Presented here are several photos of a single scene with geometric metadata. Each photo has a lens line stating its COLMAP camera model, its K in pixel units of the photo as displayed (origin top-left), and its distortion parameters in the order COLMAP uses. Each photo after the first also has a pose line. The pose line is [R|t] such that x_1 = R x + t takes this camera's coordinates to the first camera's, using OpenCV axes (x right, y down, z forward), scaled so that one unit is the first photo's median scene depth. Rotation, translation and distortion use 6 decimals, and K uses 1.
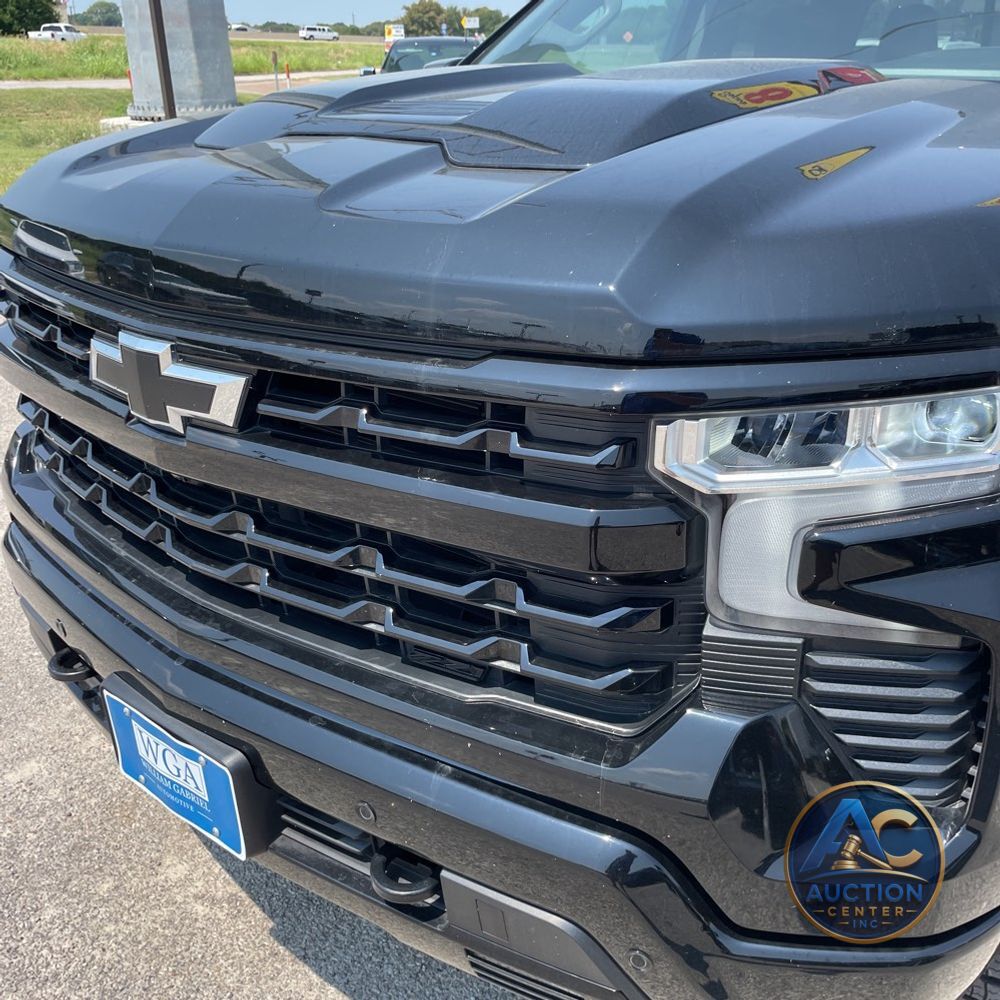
lens RADIAL K [[1002.5, 0, 503.9], [0, 1002.5, 511.1], [0, 0, 1]] dist [0.072294, -0.098170]
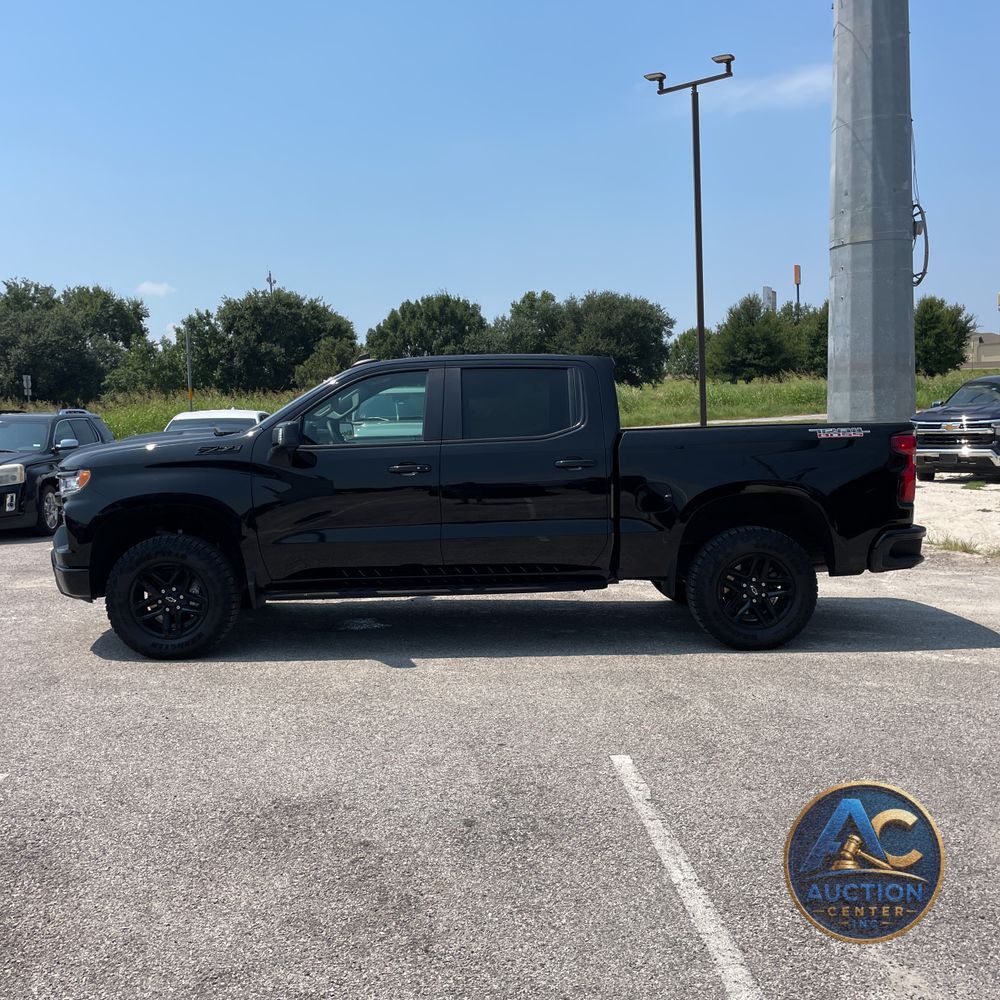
lens RADIAL K [[1022.1, 0, 505.2], [0, 1022.1, 515.4], [0, 0, 1]] dist [0.071588, -0.046316]
pose [[0.658937, 0.054677, -0.750208, 4.101374], [-0.272455, 0.946979, -0.170290, 0.295173], [0.701120, 0.316608, 0.638897, -0.771553]]
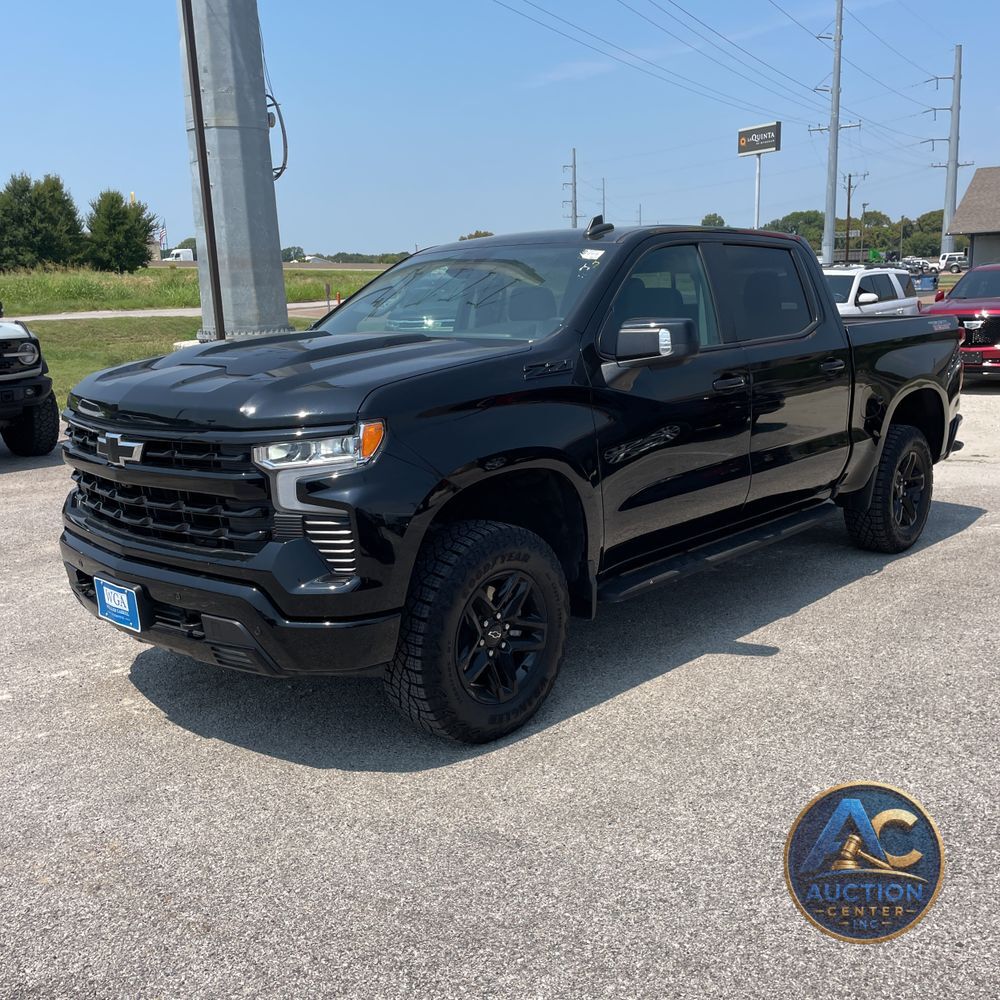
lens RADIAL K [[1002.5, 0, 503.9], [0, 1002.5, 511.1], [0, 0, 1]] dist [0.072294, -0.098170]
pose [[0.998379, -0.008534, -0.056280, 0.656183], [-0.002436, 0.981390, -0.192011, 0.426248], [0.056871, 0.191837, 0.979778, -1.233444]]
